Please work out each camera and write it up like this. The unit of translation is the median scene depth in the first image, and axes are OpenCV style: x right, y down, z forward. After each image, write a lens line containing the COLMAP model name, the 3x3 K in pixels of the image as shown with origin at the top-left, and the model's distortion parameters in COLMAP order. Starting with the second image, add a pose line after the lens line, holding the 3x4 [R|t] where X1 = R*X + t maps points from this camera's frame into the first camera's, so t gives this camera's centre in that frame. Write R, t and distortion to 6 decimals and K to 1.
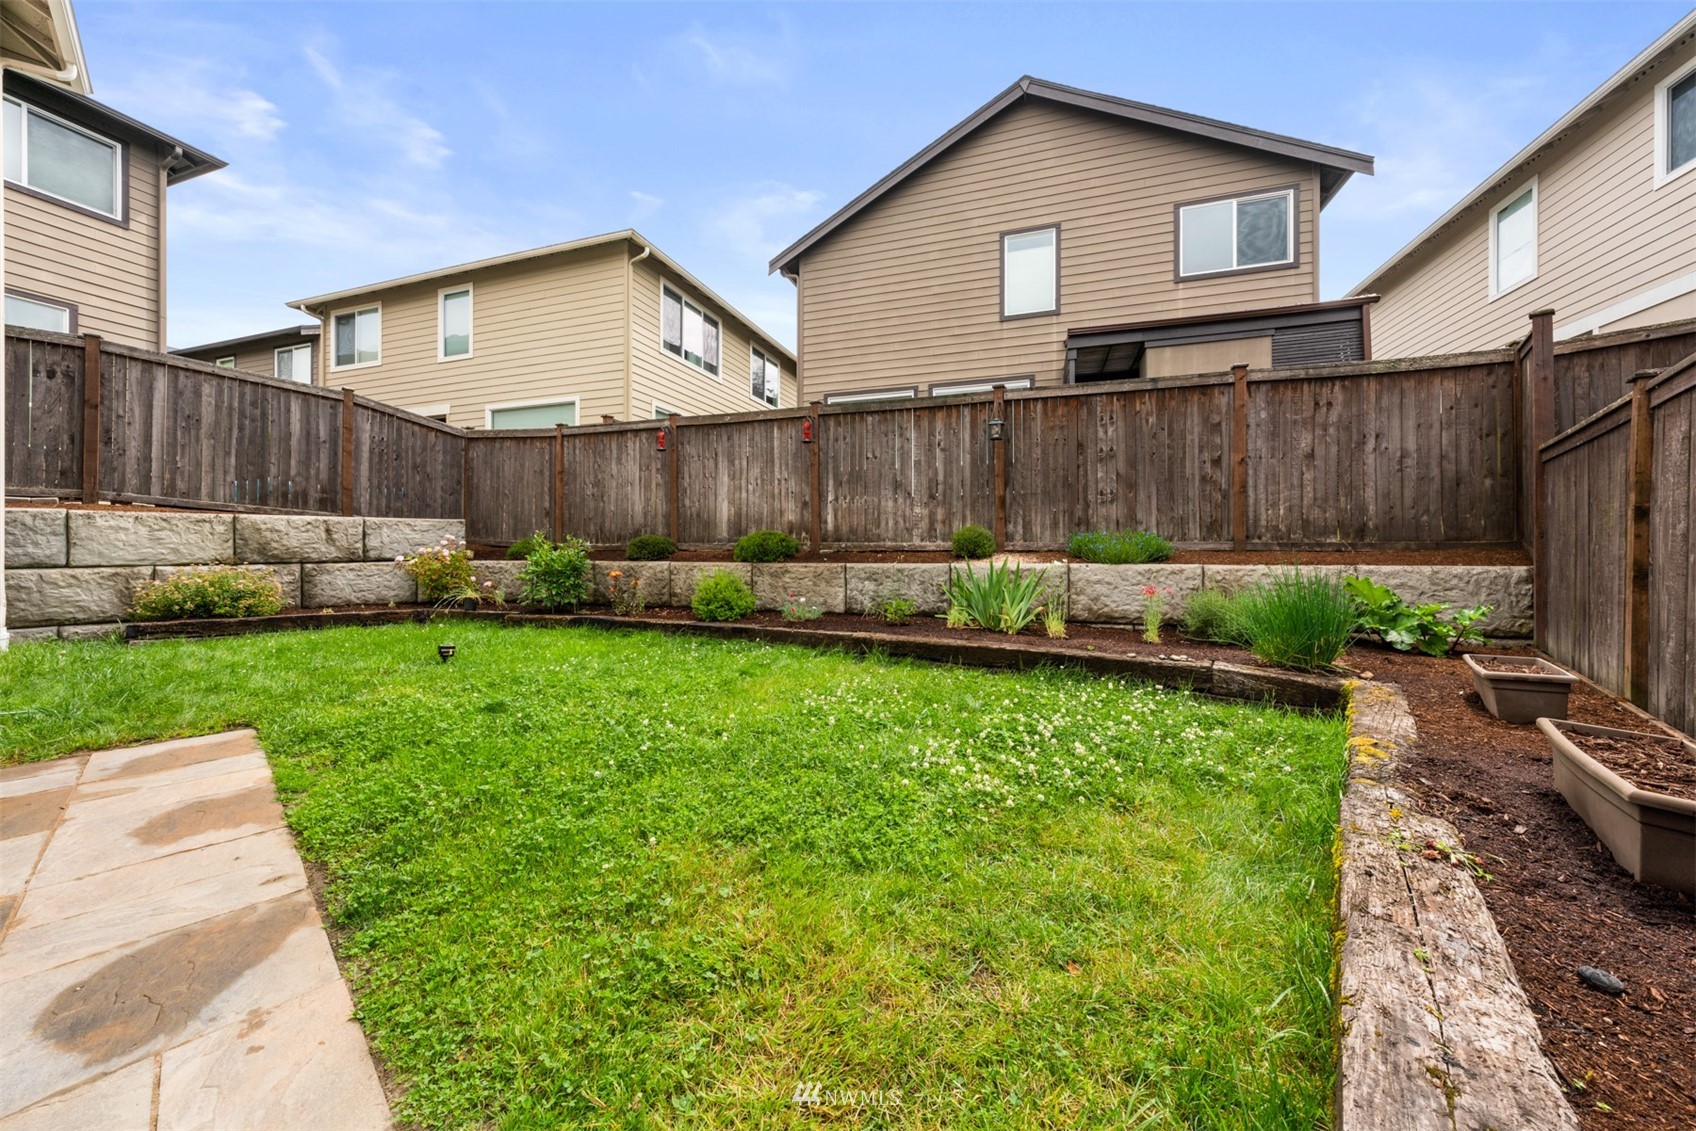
lens RADIAL K [[584.9, 0, 843.4], [0, 584.9, 550.7], [0, 0, 1]] dist [-0.004999, 0.000465]
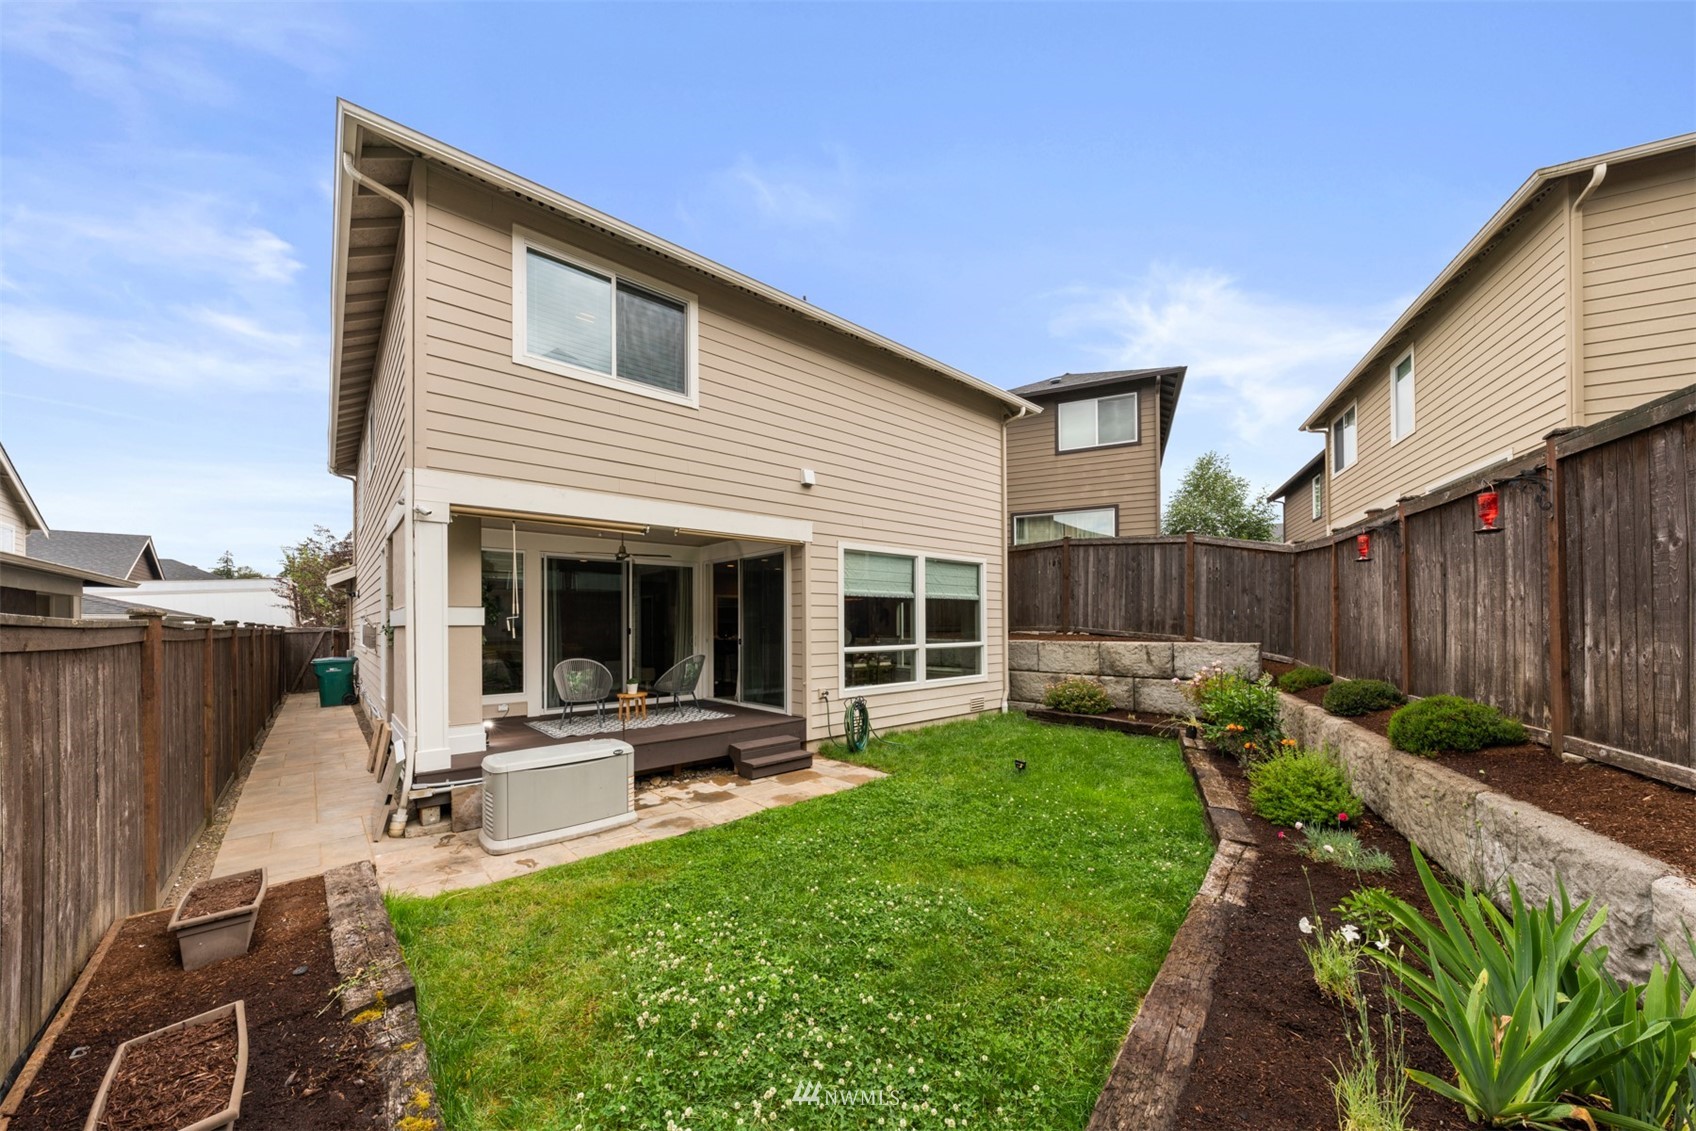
lens RADIAL K [[584.9, 0, 840.0], [0, 584.9, 621.9], [0, 0, 1]] dist [-0.004999, 0.000465]
pose [[-0.121078, -0.001878, -0.992641, 0.463434], [0.003805, 0.999990, -0.002356, -0.100838], [0.992636, -0.004062, -0.121070, 0.470095]]
